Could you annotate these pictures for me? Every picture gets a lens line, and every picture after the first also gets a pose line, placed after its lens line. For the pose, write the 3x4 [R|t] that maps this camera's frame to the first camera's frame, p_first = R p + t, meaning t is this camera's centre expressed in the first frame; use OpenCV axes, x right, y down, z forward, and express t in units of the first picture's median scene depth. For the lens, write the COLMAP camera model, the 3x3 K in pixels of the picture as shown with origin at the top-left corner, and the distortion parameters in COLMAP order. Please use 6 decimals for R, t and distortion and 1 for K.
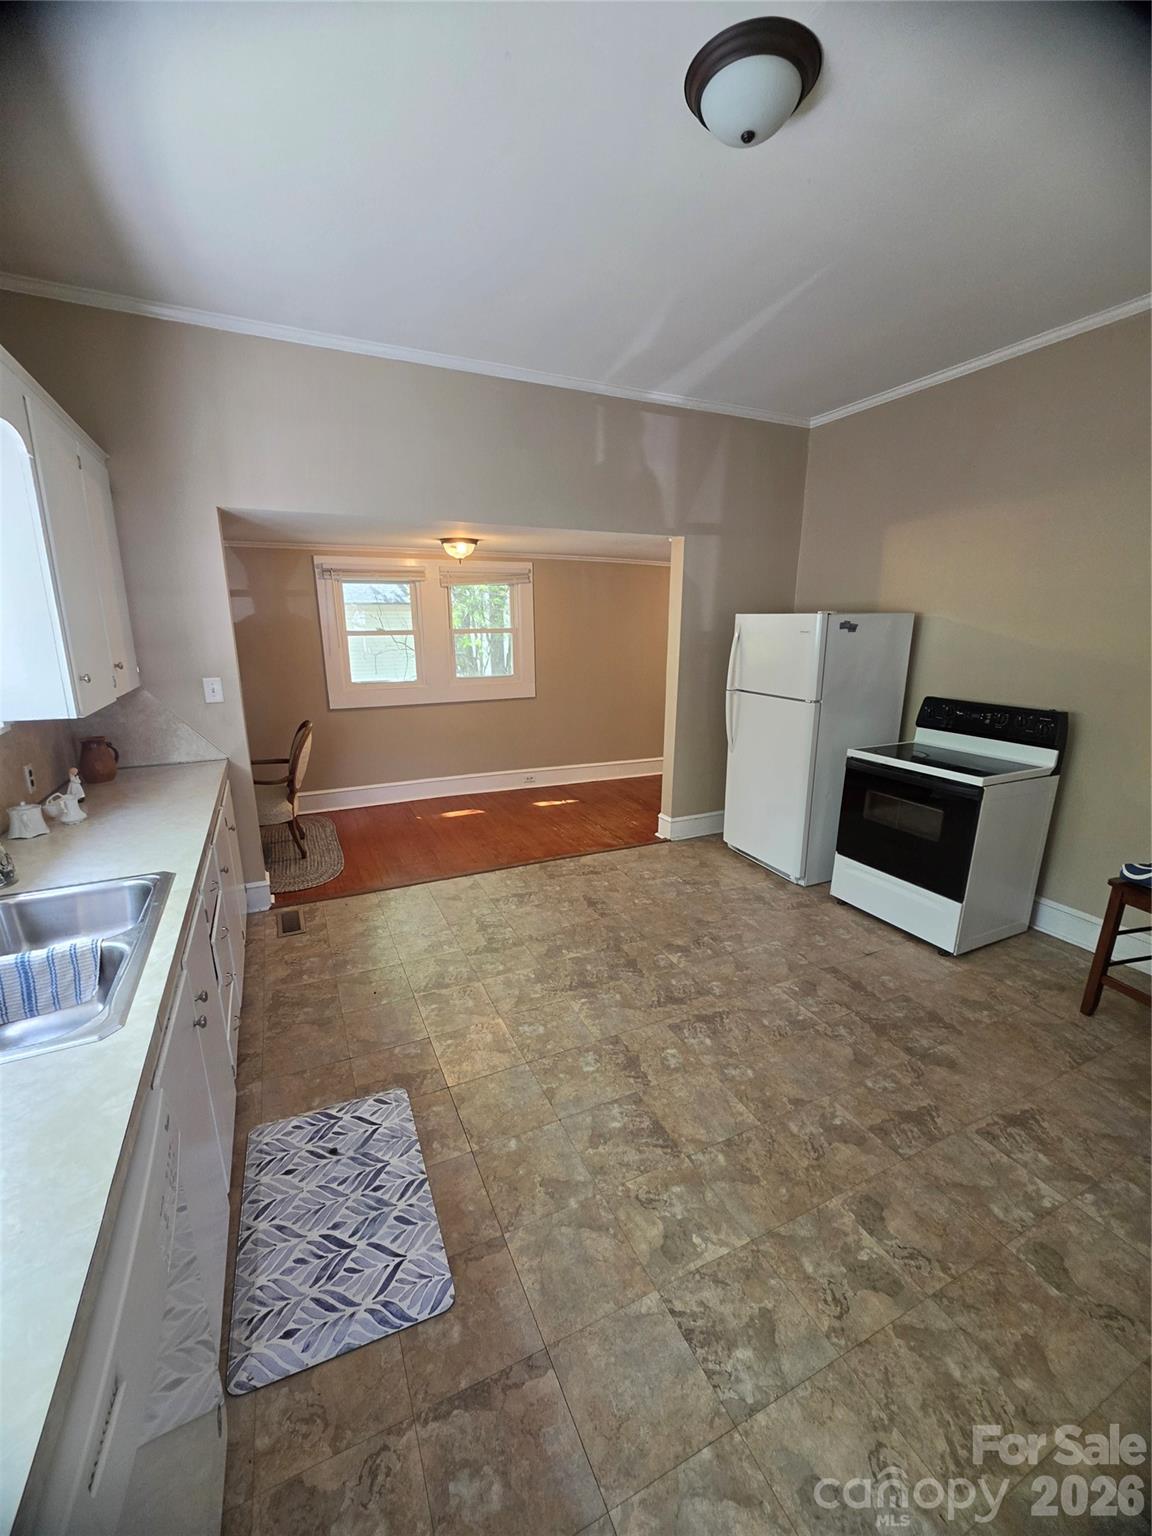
lens RADIAL K [[621.8, 0, 553.0], [0, 621.8, 786.7], [0, 0, 1]] dist [-0.002638, -0.000270]
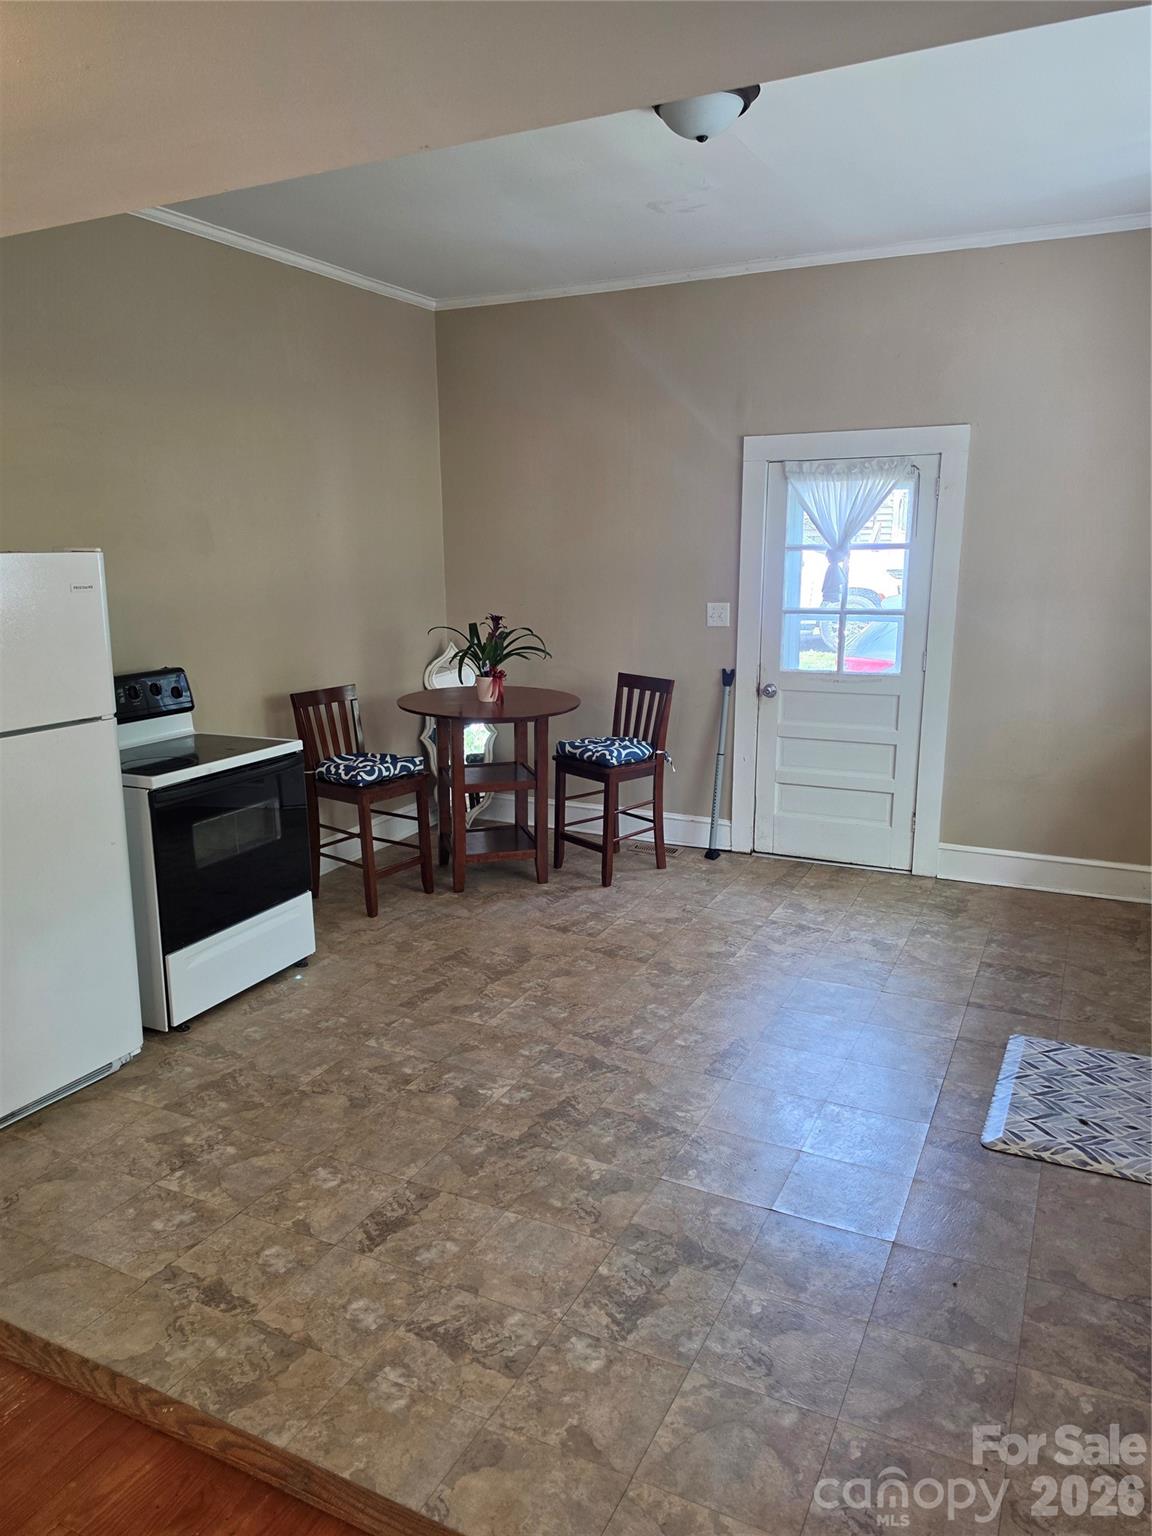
lens RADIAL K [[1065.7, 0, 576.0], [0, 1065.7, 768.0], [0, 0, 1]] dist [0.100479, -0.161830]
pose [[-0.649130, -0.148582, 0.746025, -0.730156], [0.209835, 0.907709, 0.363364, -0.473840], [-0.731163, 0.392413, -0.558043, 1.660218]]
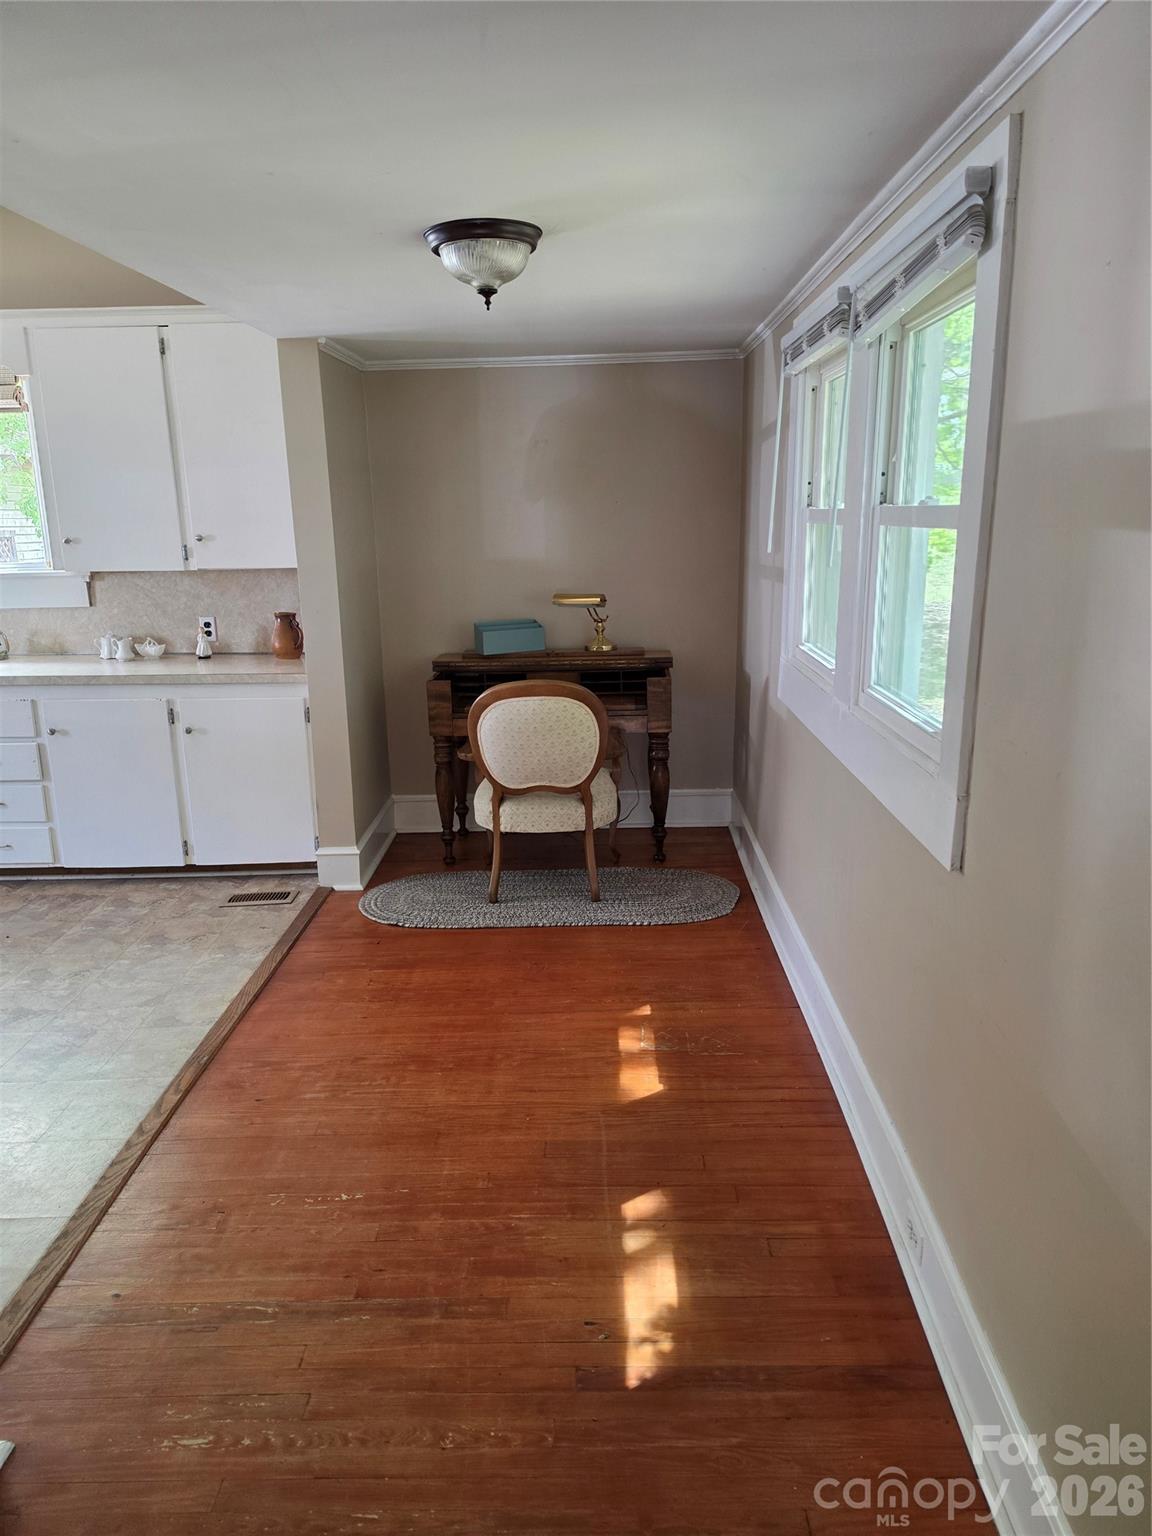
lens RADIAL K [[1065.7, 0, 576.0], [0, 1065.7, 768.0], [0, 0, 1]] dist [0.100479, -0.161830]
pose [[-0.417707, 0.237754, -0.876923, 0.665355], [-0.214717, 0.911987, 0.349538, -0.592999], [0.882846, 0.334295, -0.329893, 2.224901]]
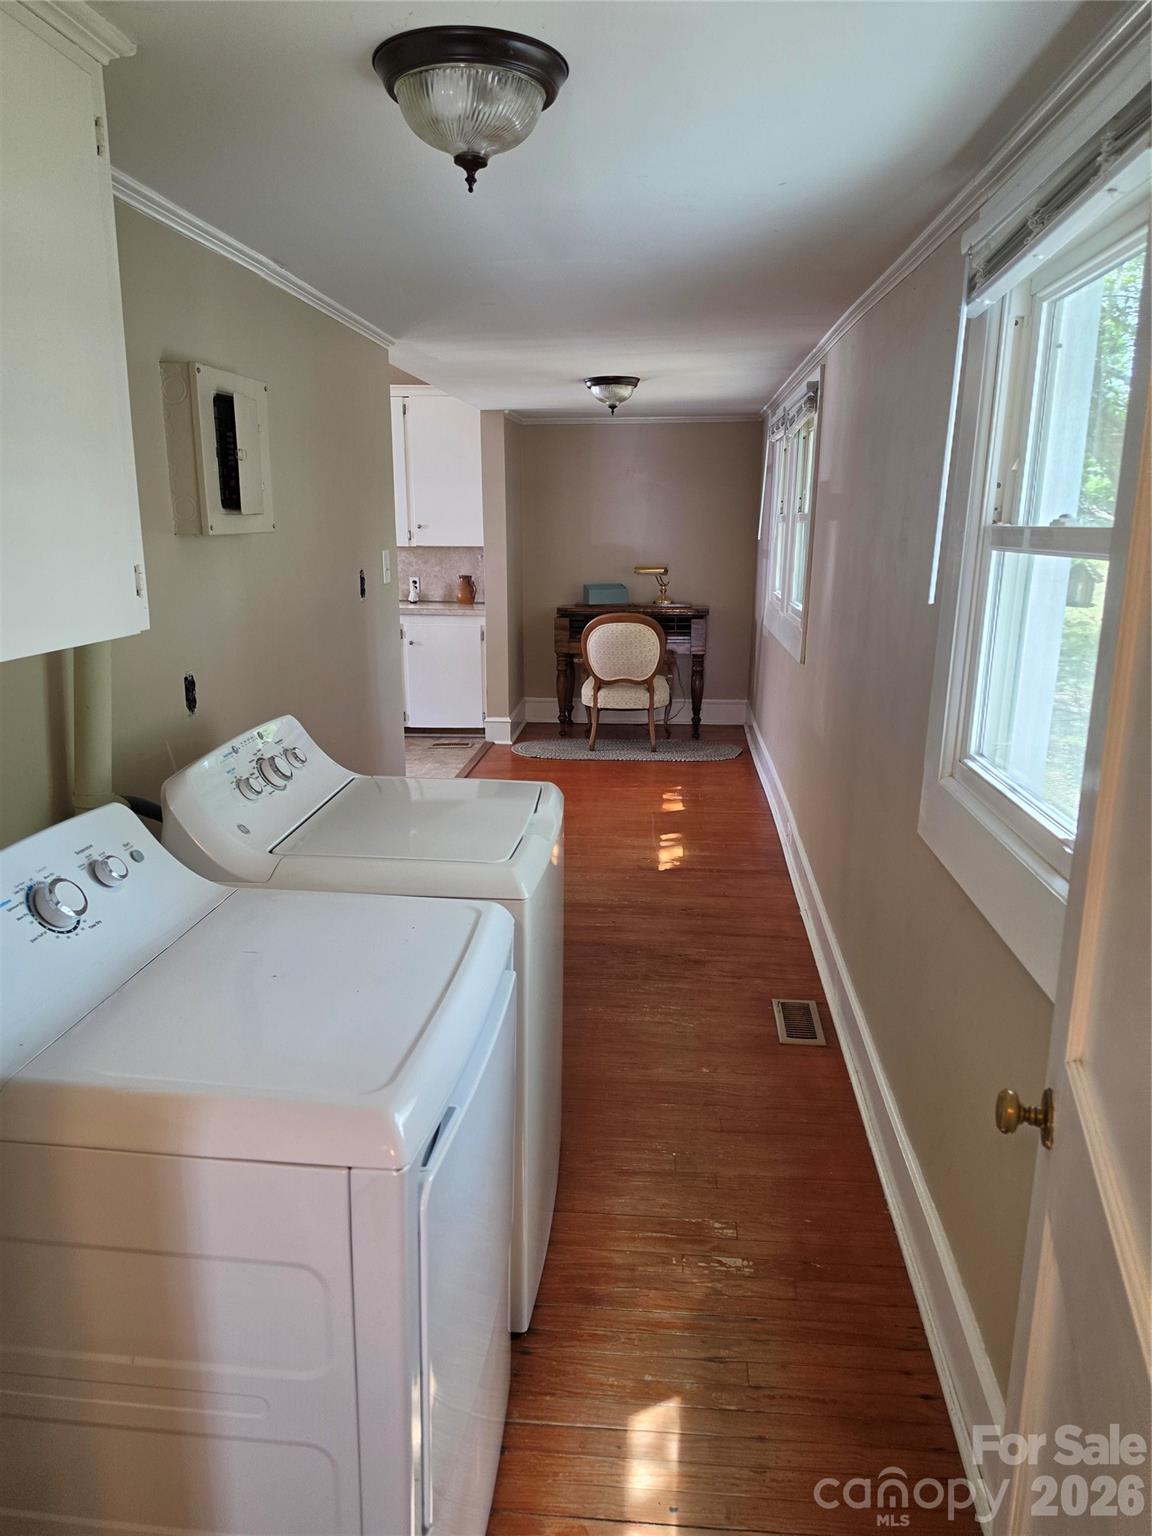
lens RADIAL K [[1065.7, 0, 576.0], [0, 1065.7, 768.0], [0, 0, 1]] dist [0.100479, -0.161830]
pose [[-0.478985, 0.215284, -0.851015, 1.648613], [-0.226927, 0.906140, 0.356952, -0.718711], [0.847984, 0.364093, -0.385174, 2.659703]]
